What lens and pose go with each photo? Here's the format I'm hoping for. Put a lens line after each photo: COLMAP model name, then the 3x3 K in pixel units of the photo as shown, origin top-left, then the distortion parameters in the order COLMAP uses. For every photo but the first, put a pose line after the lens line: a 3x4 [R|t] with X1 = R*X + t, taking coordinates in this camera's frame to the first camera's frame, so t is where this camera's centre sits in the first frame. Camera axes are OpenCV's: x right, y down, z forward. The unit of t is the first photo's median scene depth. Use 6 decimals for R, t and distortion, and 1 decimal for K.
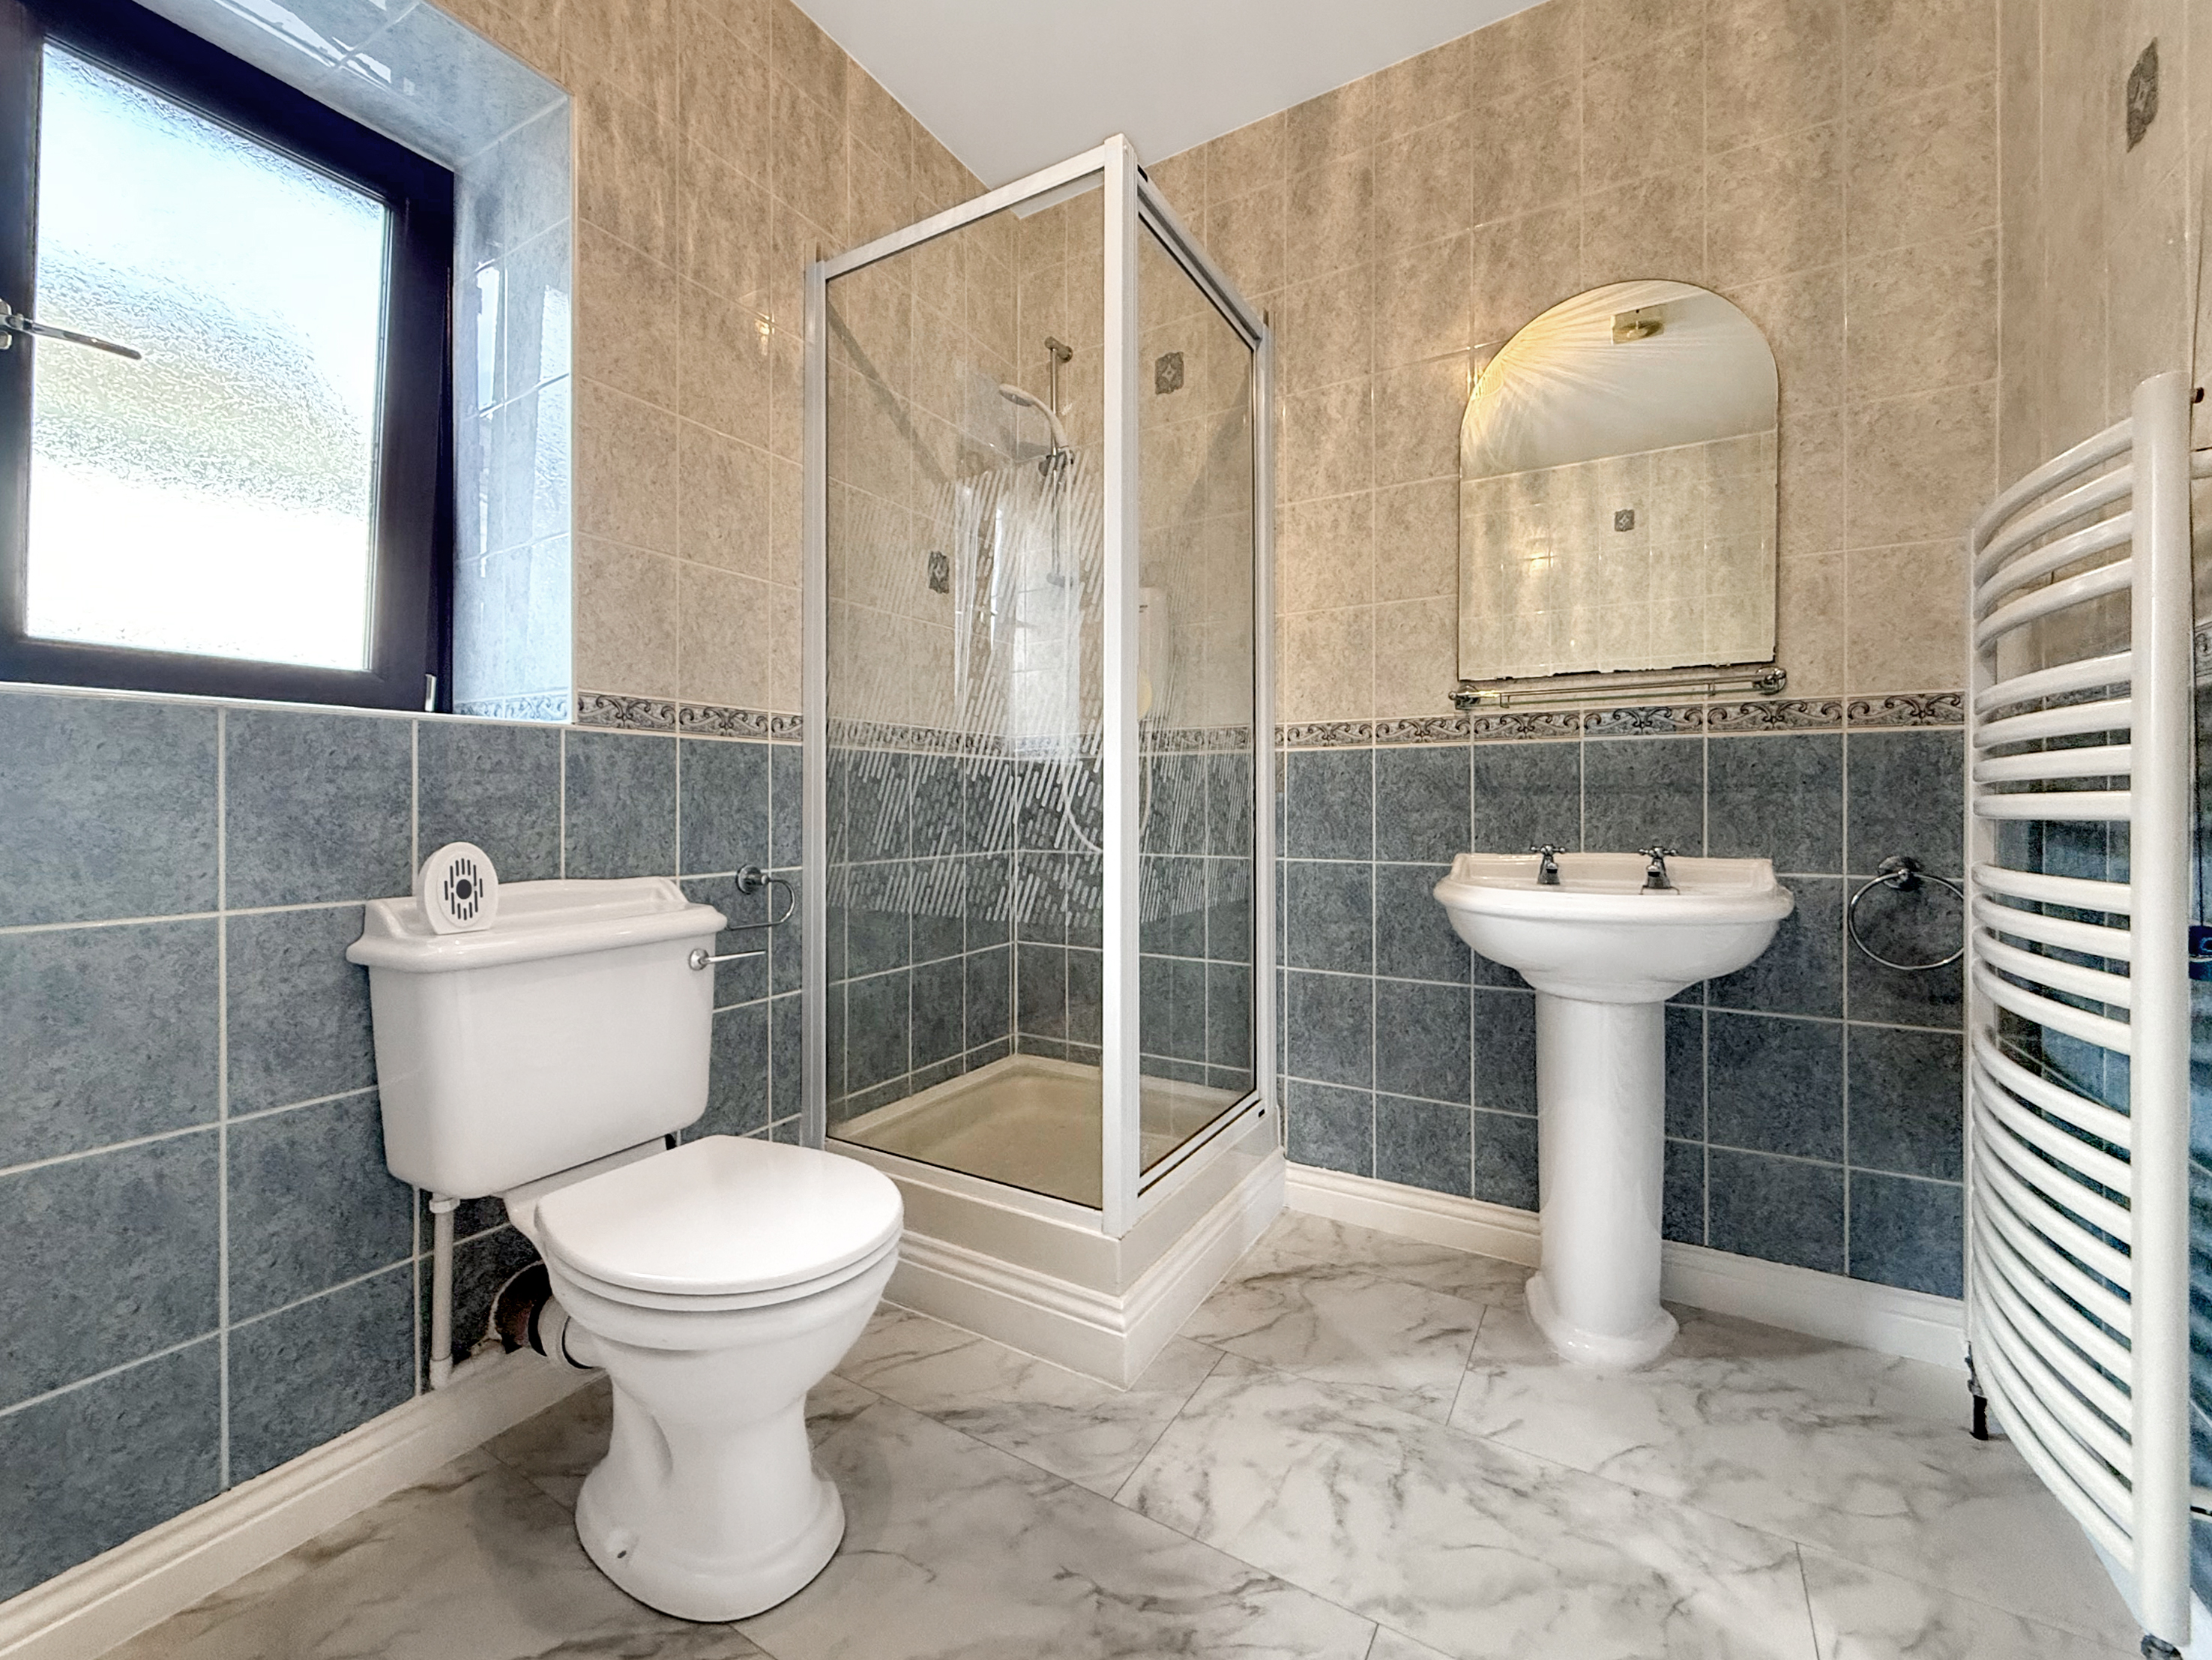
lens RADIAL K [[904.6, 0, 1070.1], [0, 904.6, 808.4], [0, 0, 1]] dist [-0.000180, -0.000023]
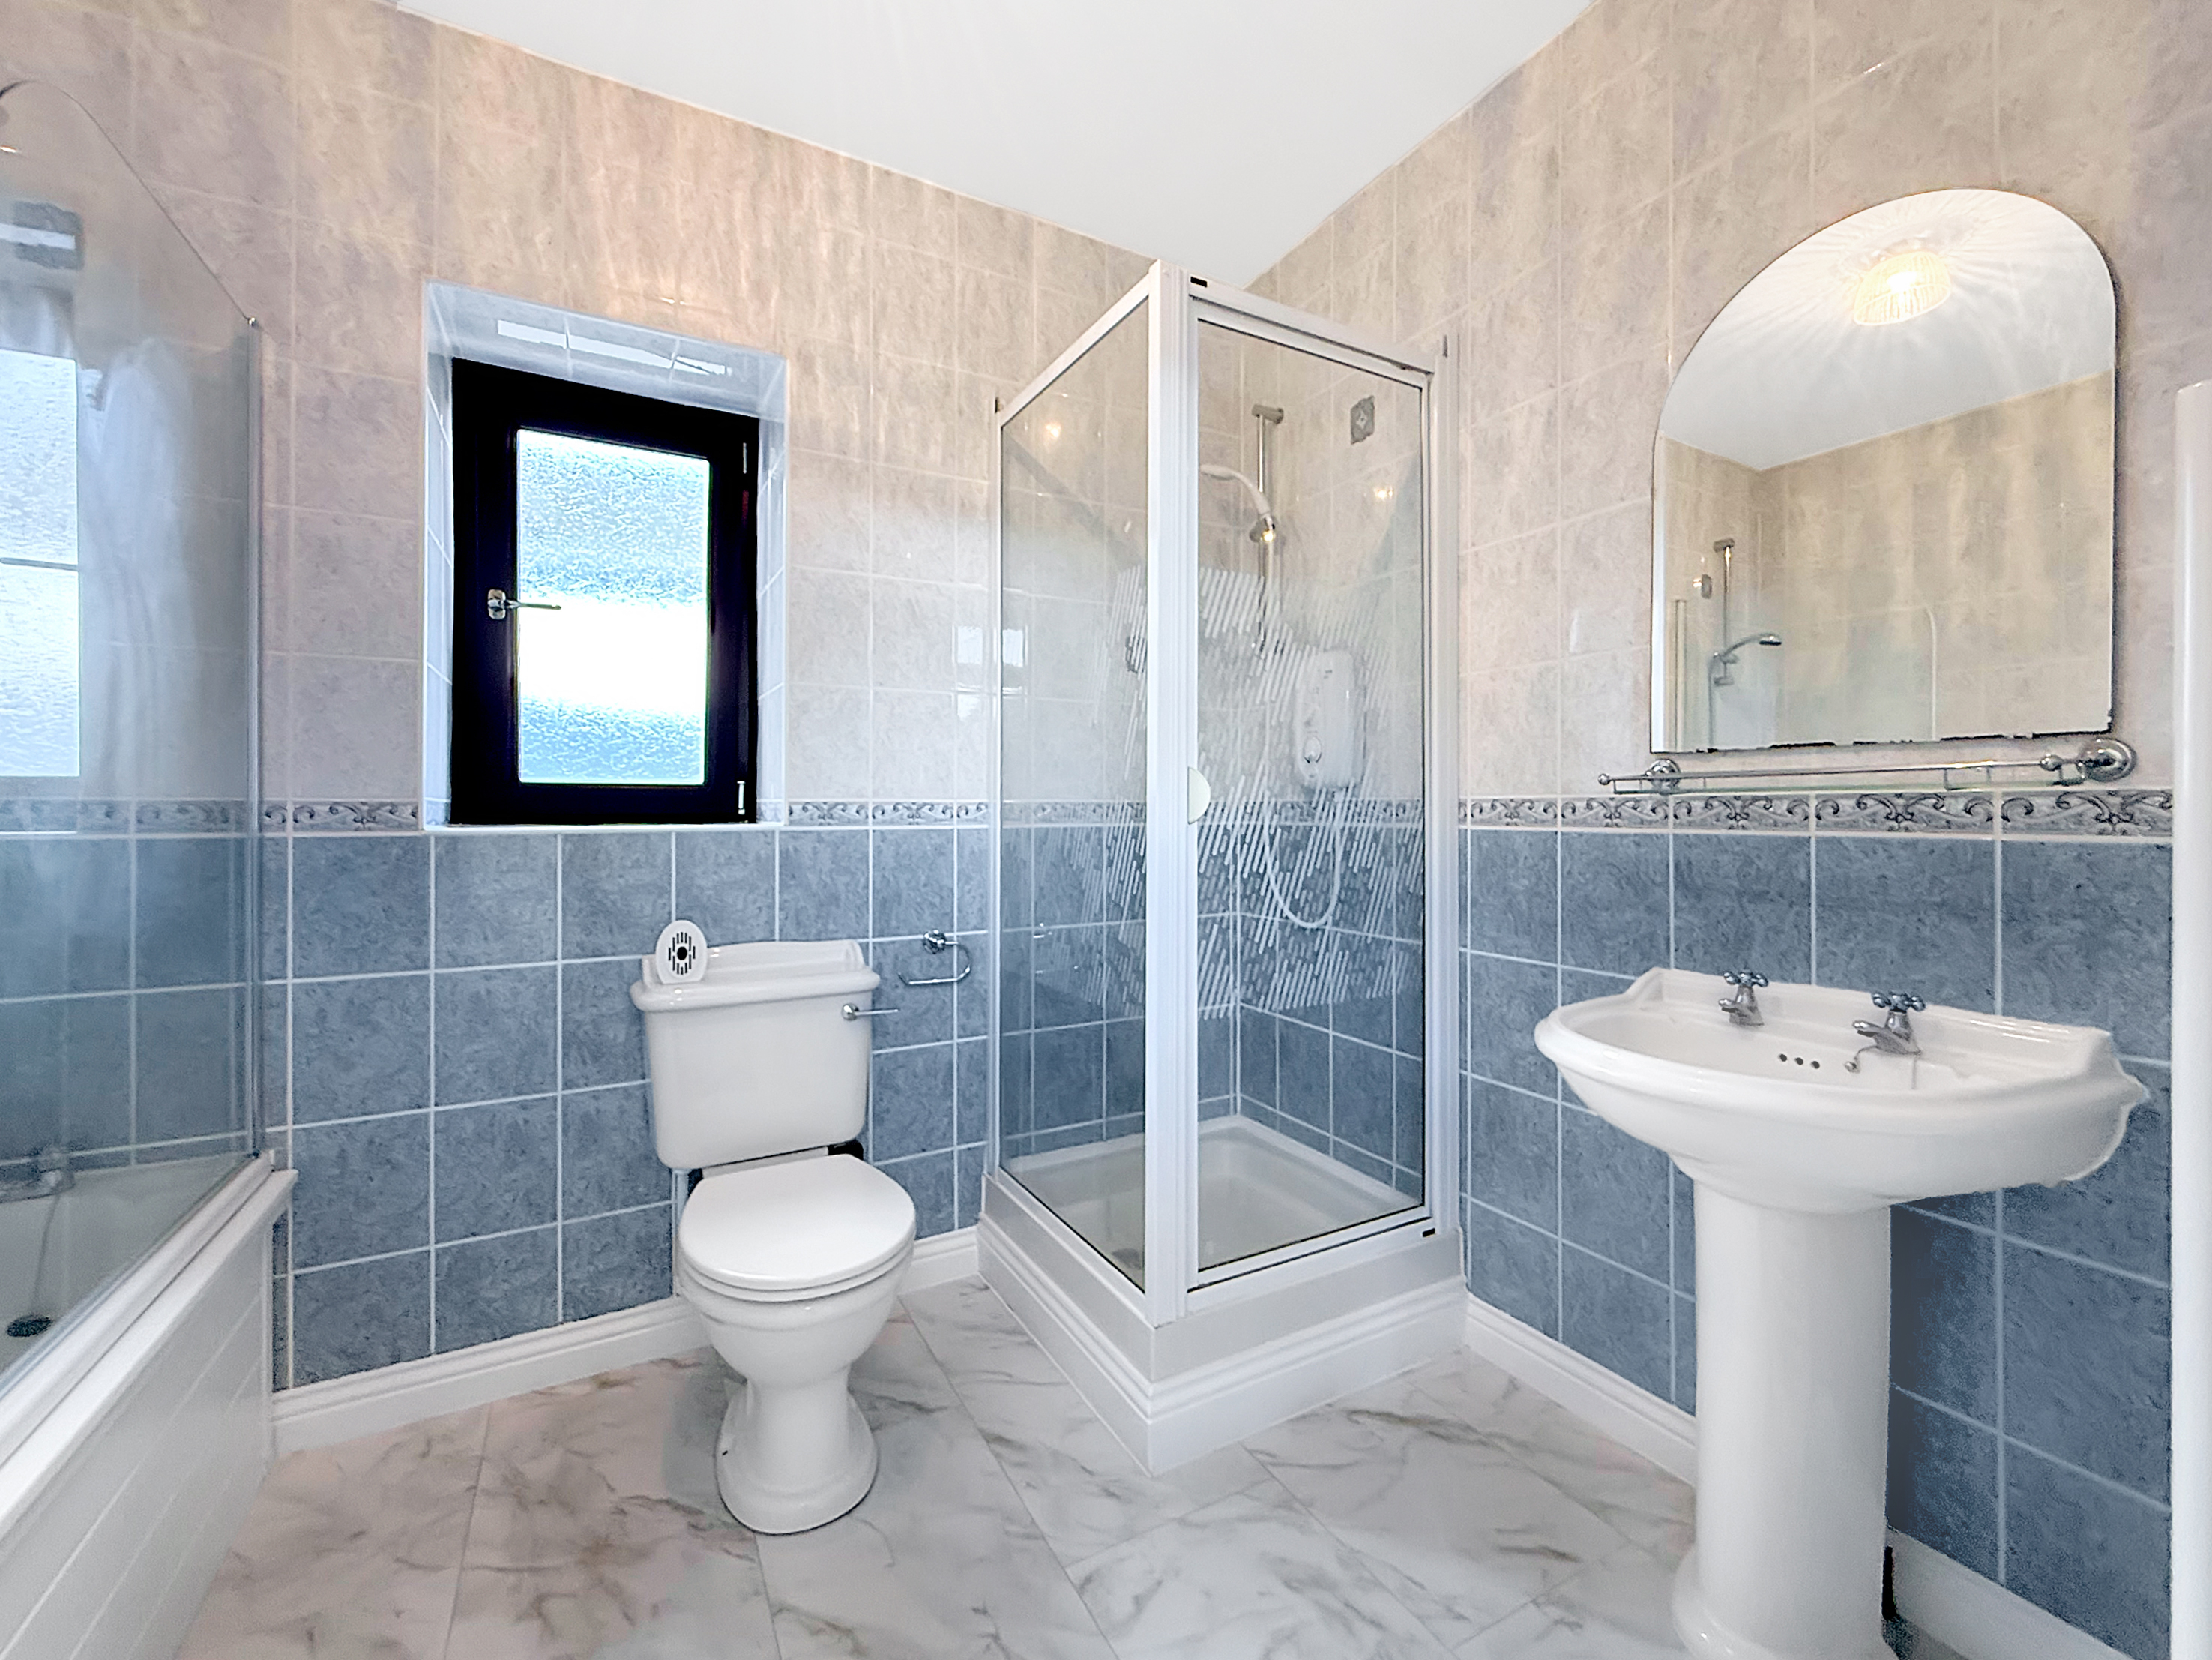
lens RADIAL K [[904.6, 0, 1073.5], [0, 904.6, 806.2], [0, 0, 1]] dist [-0.000180, -0.000023]
pose [[0.862585, -0.003814, -0.505898, 0.456672], [0.000825, 0.999981, -0.006132, -0.103550], [0.505912, 0.004872, 0.862571, 0.052730]]
